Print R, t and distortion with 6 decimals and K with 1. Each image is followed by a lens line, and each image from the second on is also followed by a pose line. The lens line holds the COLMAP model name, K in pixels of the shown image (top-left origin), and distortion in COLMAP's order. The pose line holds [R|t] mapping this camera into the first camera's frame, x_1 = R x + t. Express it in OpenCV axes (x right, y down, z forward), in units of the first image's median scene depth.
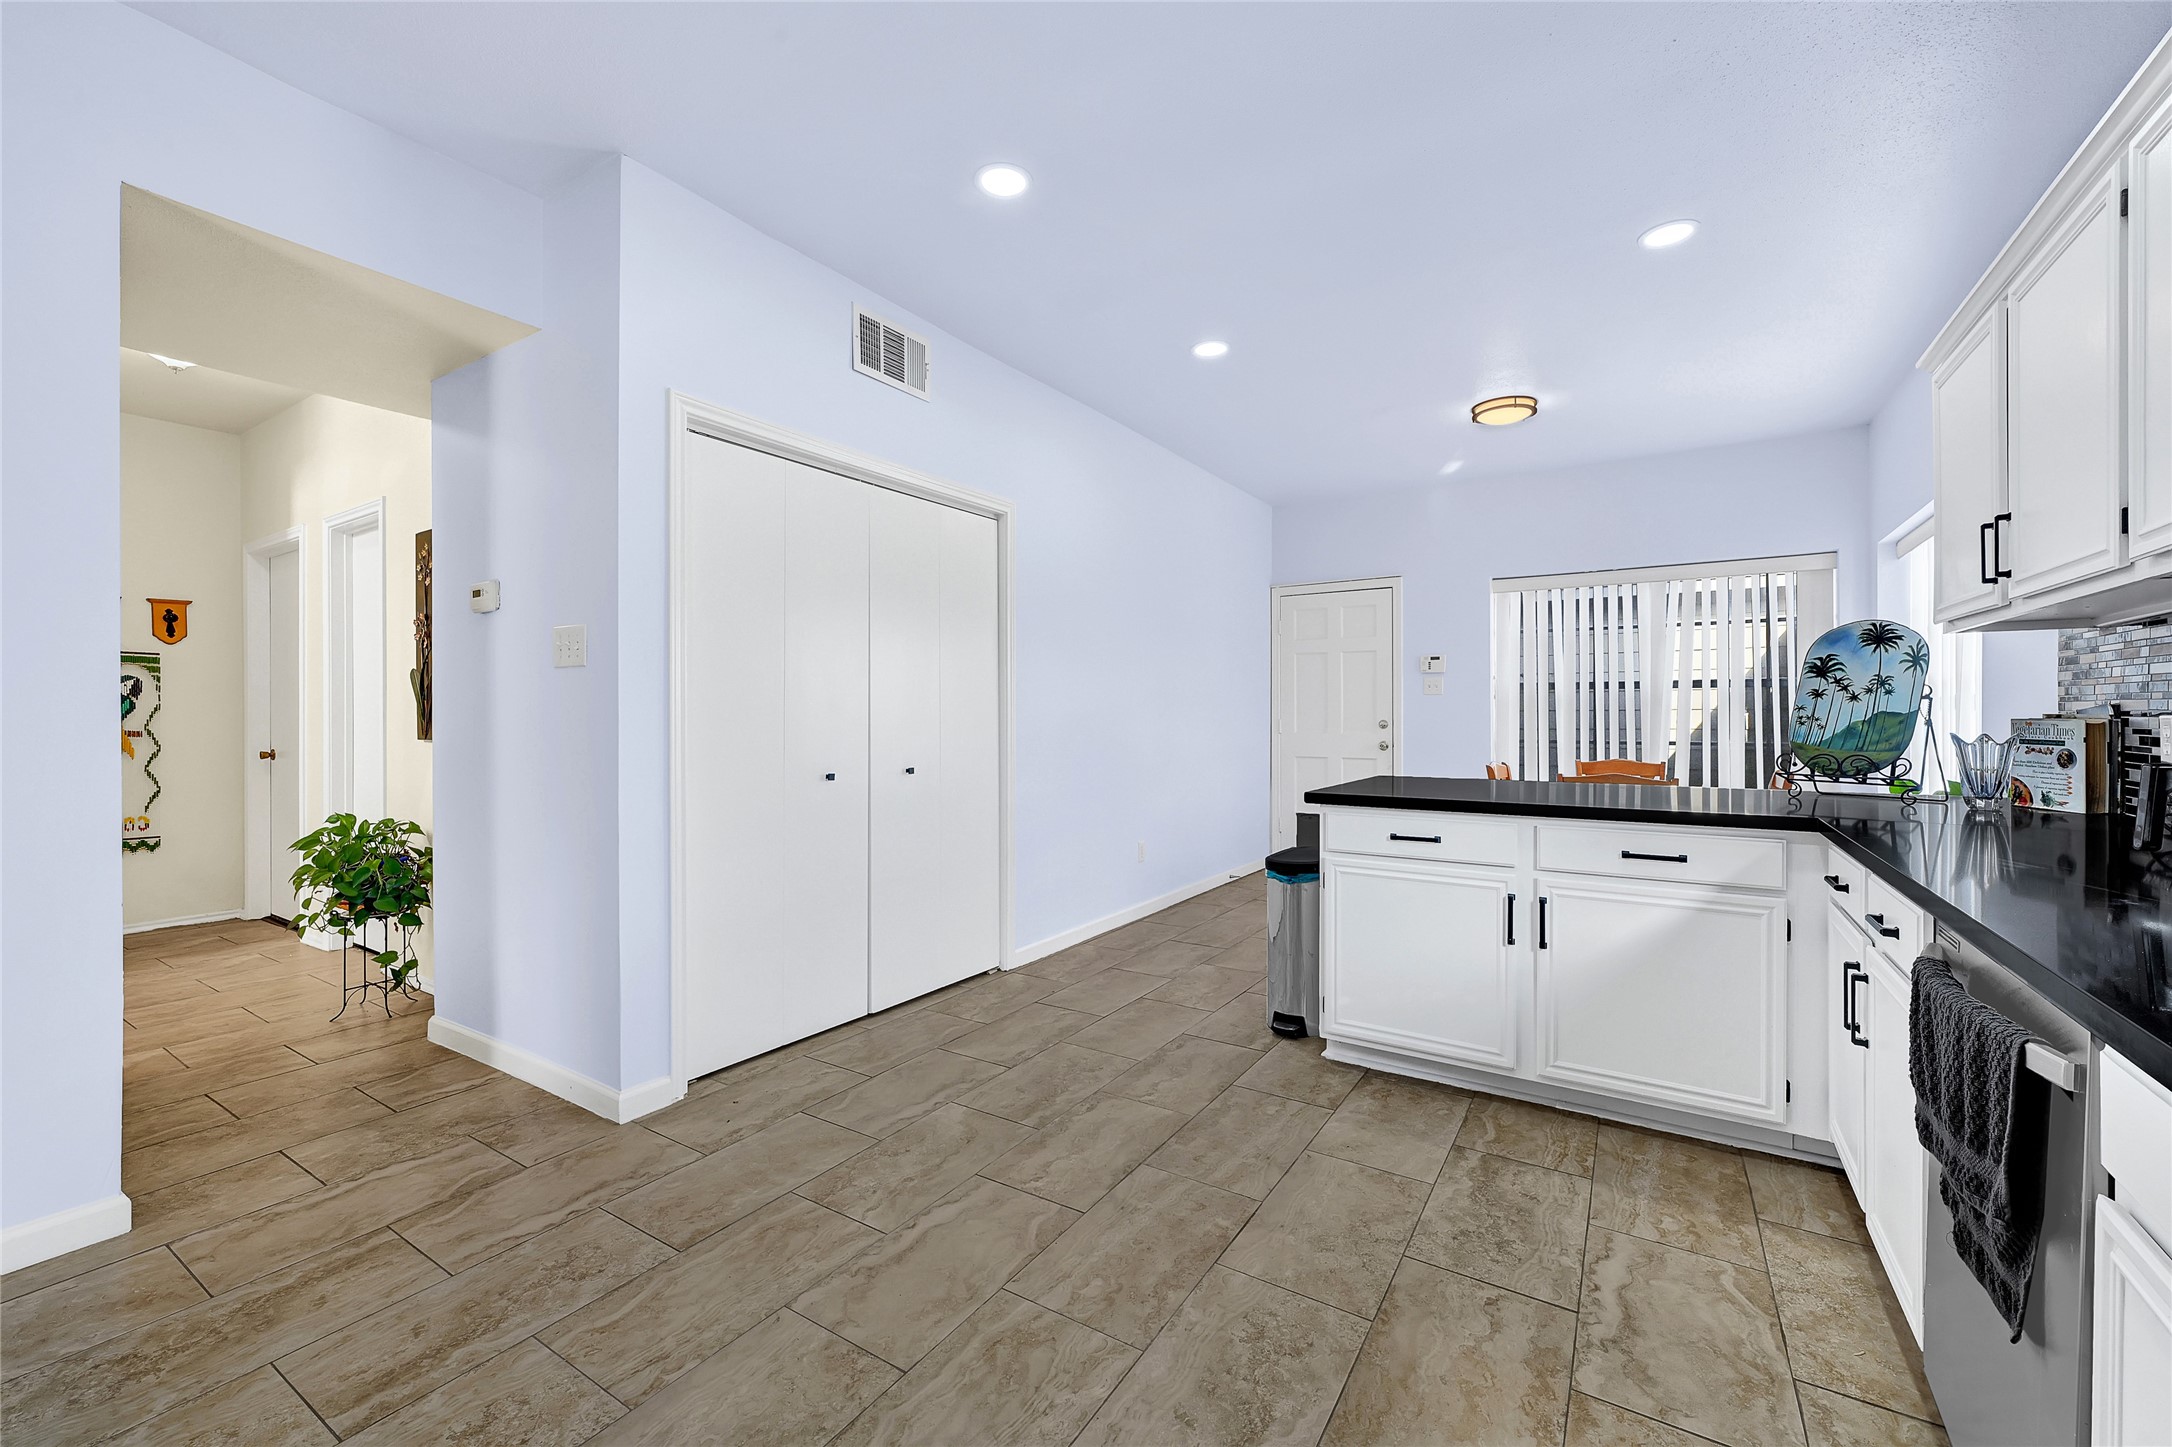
lens RADIAL K [[881.6, 0, 1086.0], [0, 881.6, 723.5], [0, 0, 1]] dist [-0.011669, 0.000223]
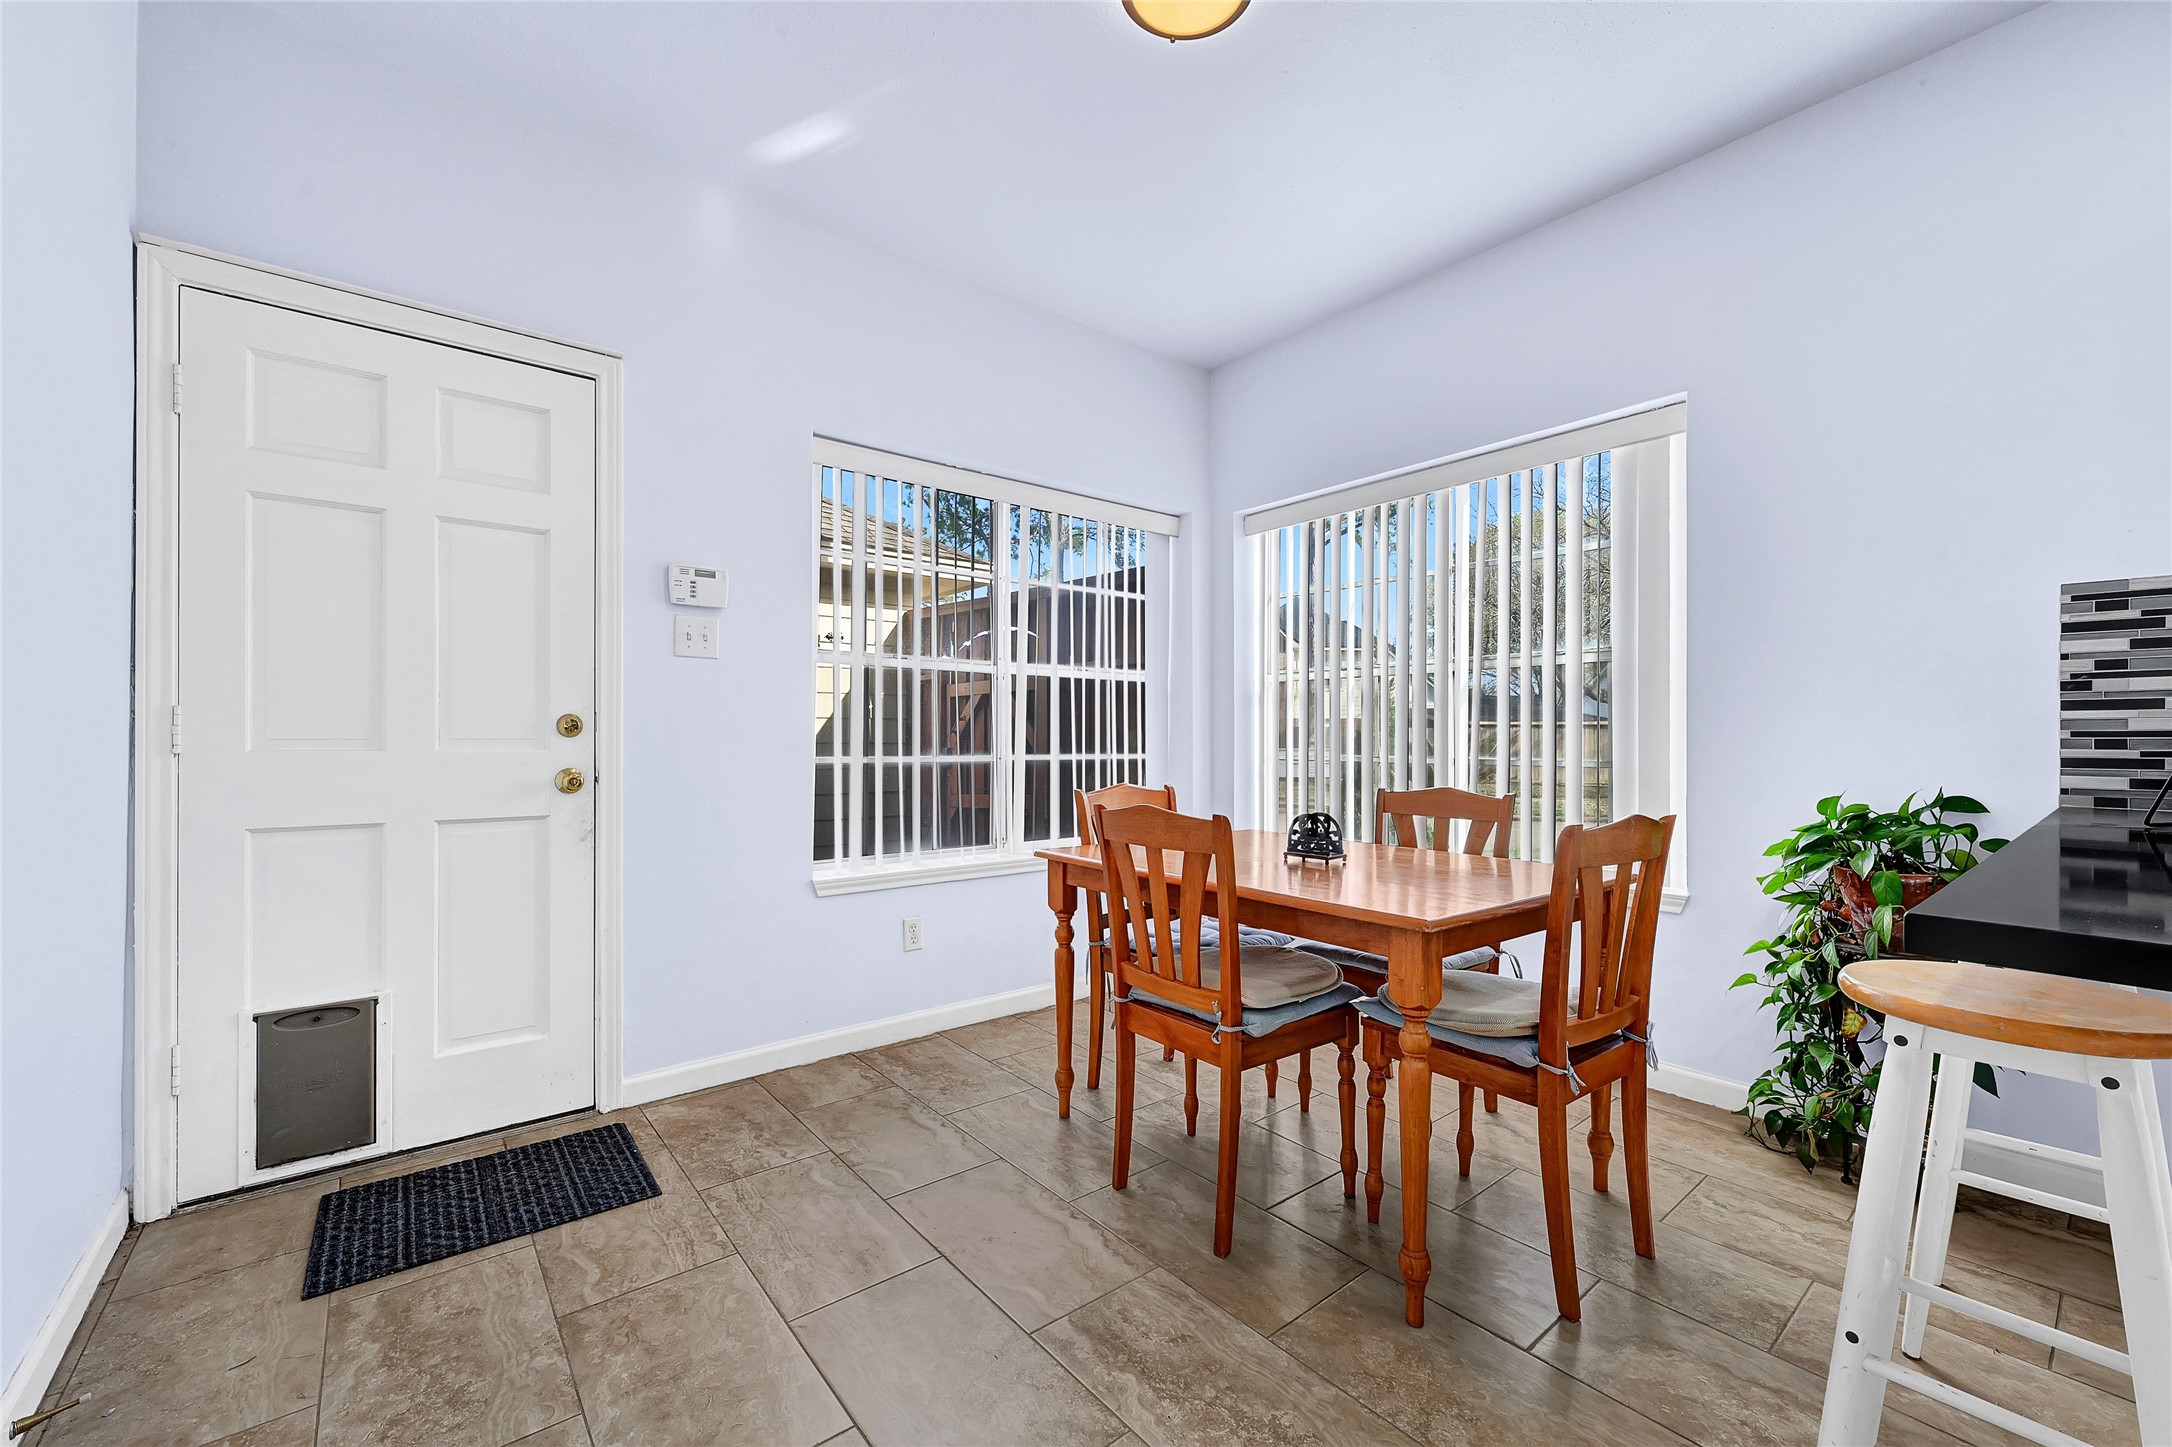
lens RADIAL K [[881.6, 0, 1086.0], [0, 881.6, 723.5], [0, 0, 1]] dist [-0.011669, 0.000223]
pose [[0.312974, 0.003917, 0.949754, 0.126873], [0.007988, 0.999945, -0.006756, 0.013741], [-0.949728, 0.009701, 0.312926, 2.024758]]
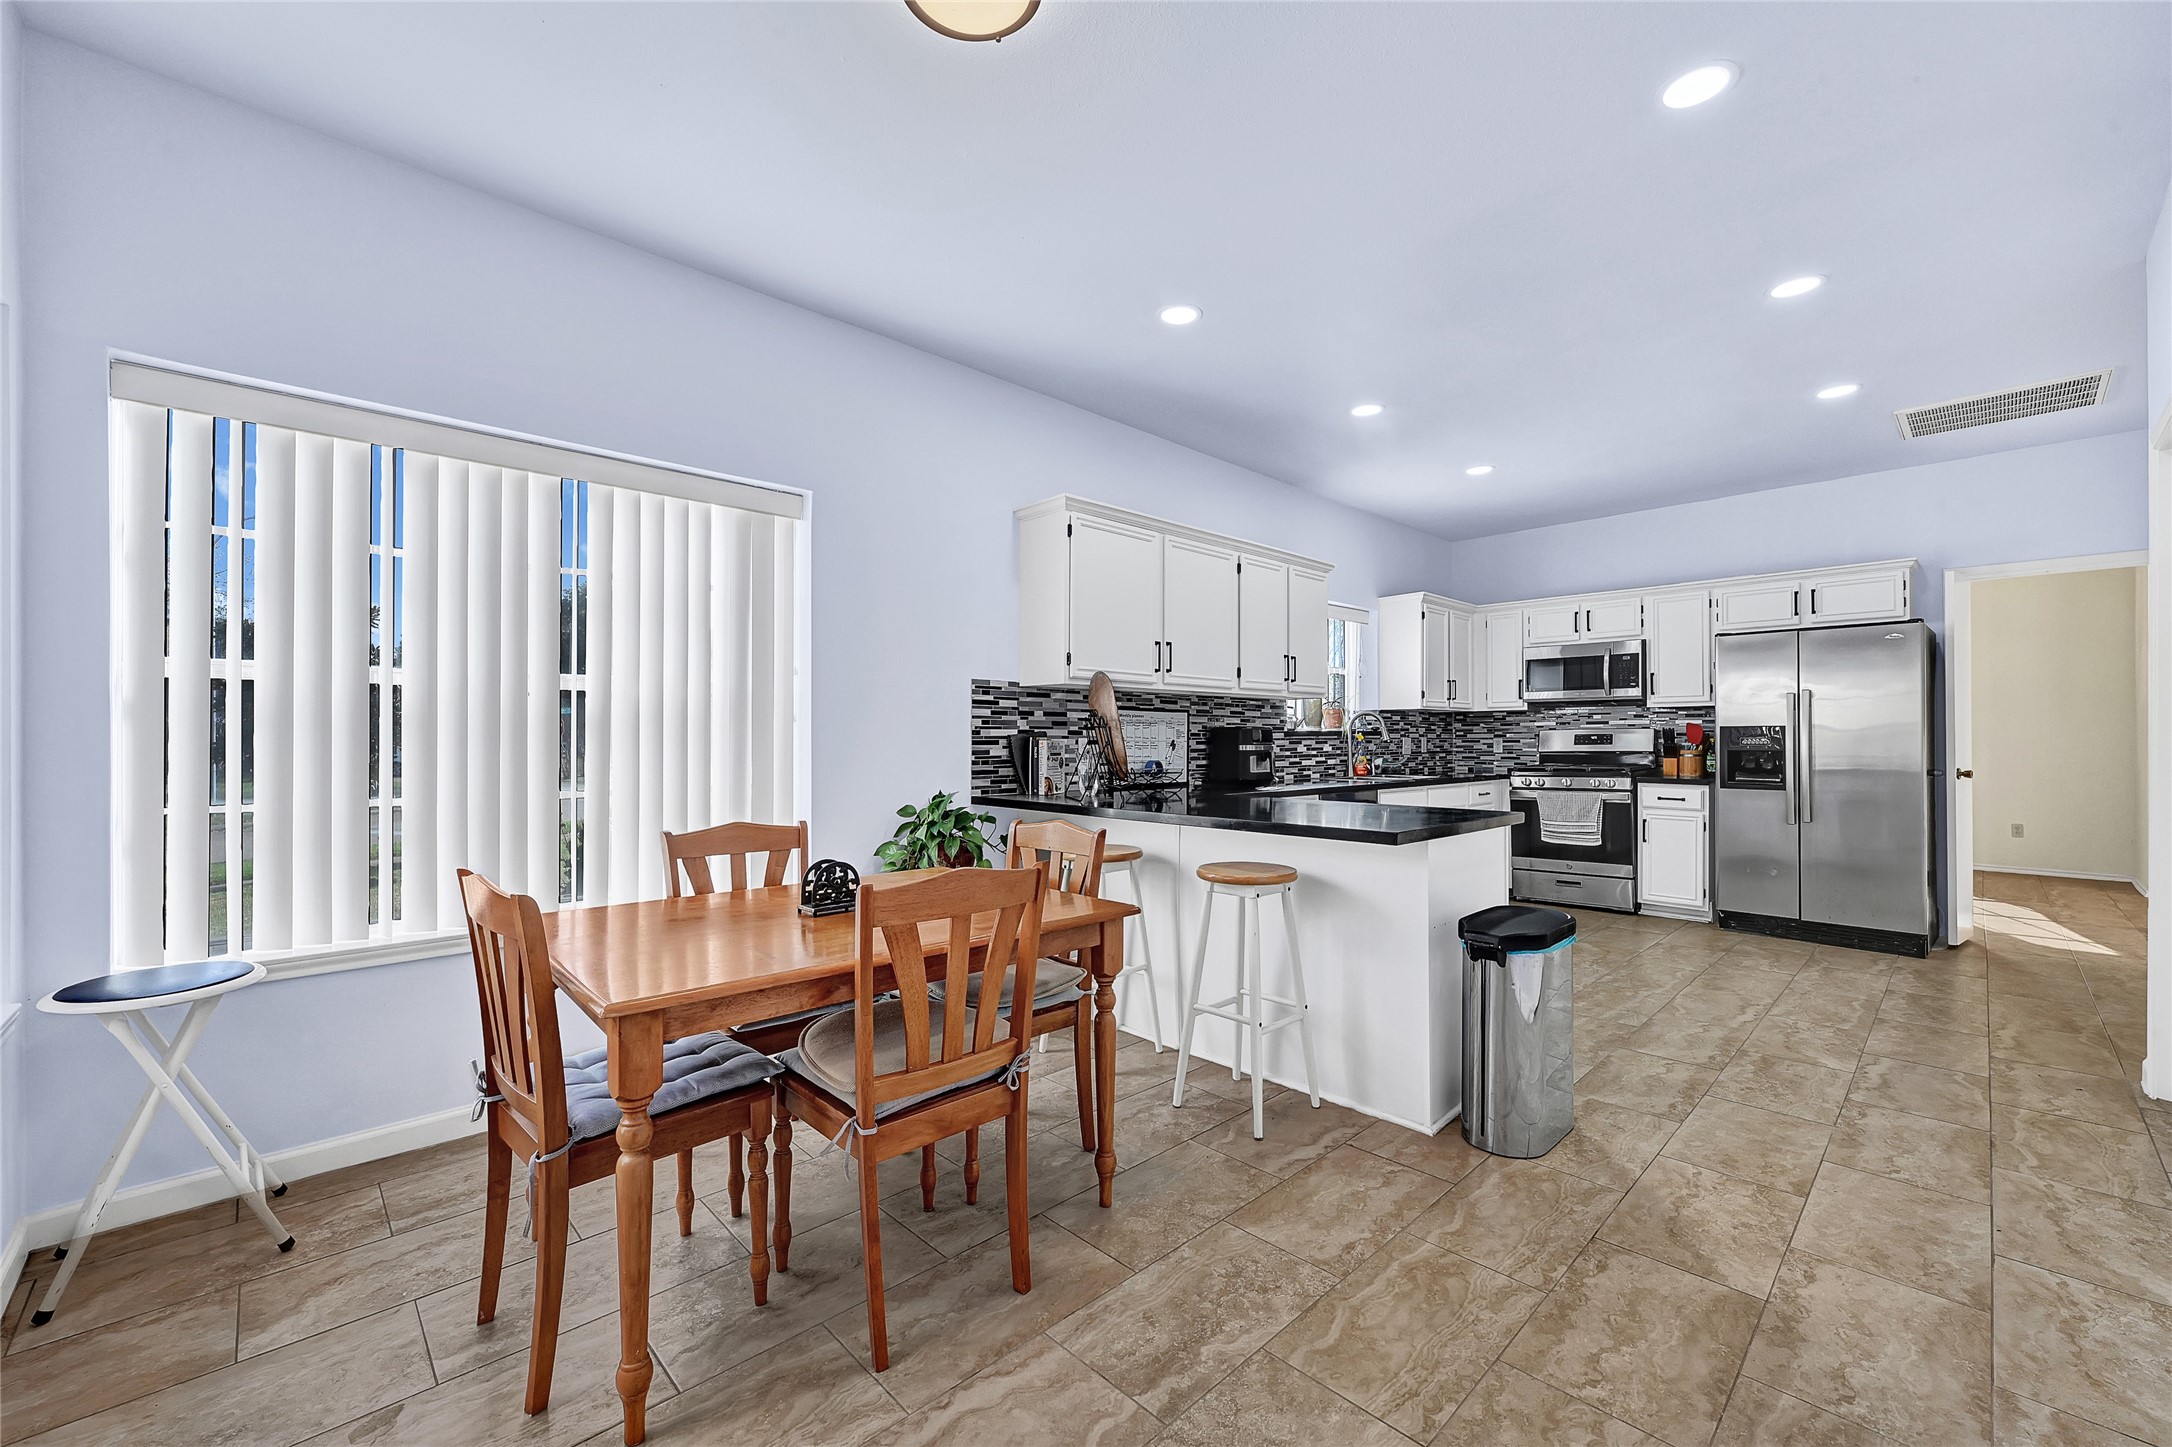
lens RADIAL K [[881.6, 0, 1086.0], [0, 881.6, 723.5], [0, 0, 1]] dist [-0.011669, 0.000223]
pose [[-0.973987, 0.003453, 0.226578, 0.738408], [0.002859, 0.999992, -0.002950, -0.039096], [-0.226587, -0.002226, -0.973988, 3.040685]]
